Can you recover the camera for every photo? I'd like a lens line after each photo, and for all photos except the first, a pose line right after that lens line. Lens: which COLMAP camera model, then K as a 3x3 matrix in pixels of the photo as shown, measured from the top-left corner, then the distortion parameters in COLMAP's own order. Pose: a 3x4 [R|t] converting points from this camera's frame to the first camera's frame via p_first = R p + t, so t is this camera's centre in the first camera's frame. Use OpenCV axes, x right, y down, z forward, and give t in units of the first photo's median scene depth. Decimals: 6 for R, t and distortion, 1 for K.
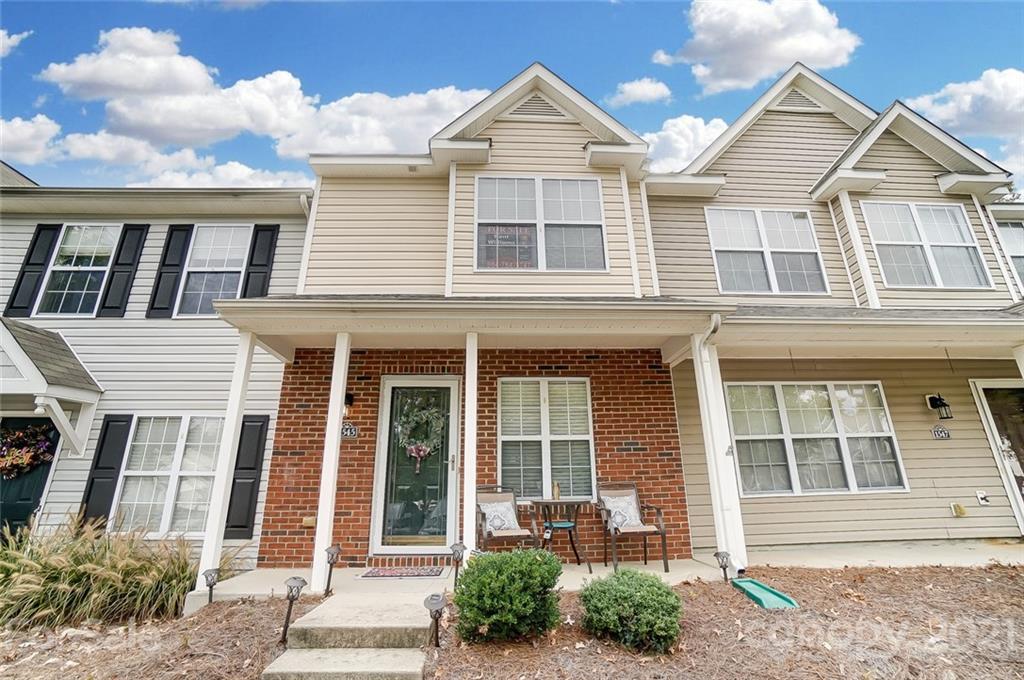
lens RADIAL K [[451.6, 0, 511.3], [0, 451.6, 343.3], [0, 0, 1]] dist [-0.065429, 0.024896]
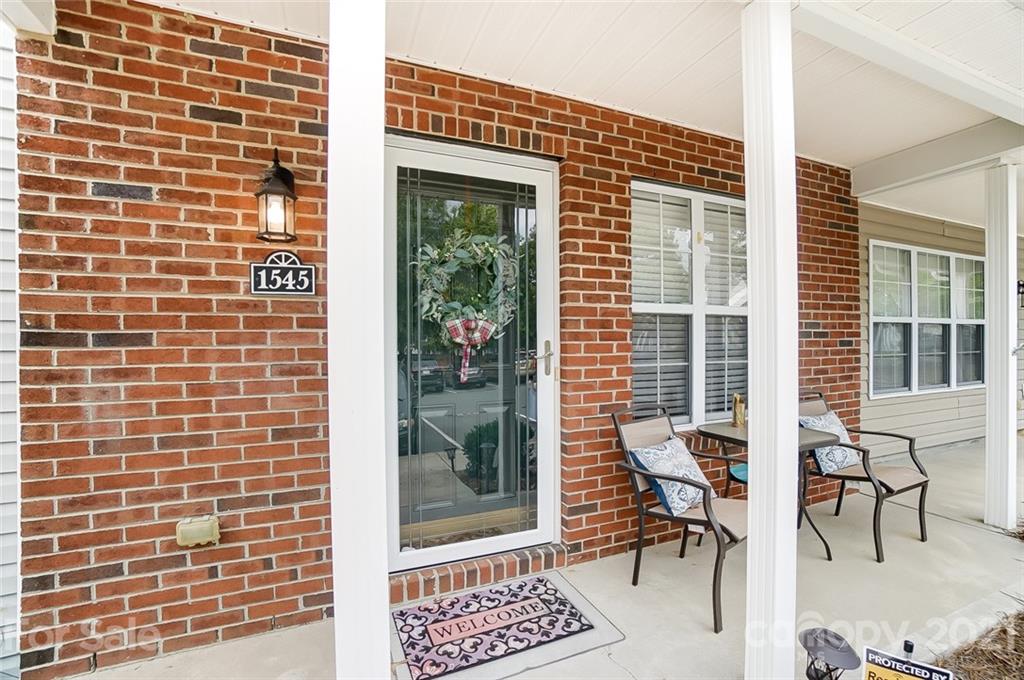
lens RADIAL K [[451.6, 0, 511.3], [0, 451.6, 343.3], [0, 0, 1]] dist [-0.065429, 0.024896]
pose [[0.935979, 0.005554, 0.352011, -0.301854], [-0.115683, 0.949206, 0.292618, 0.115275], [-0.332506, -0.314606, 0.889080, 0.572078]]
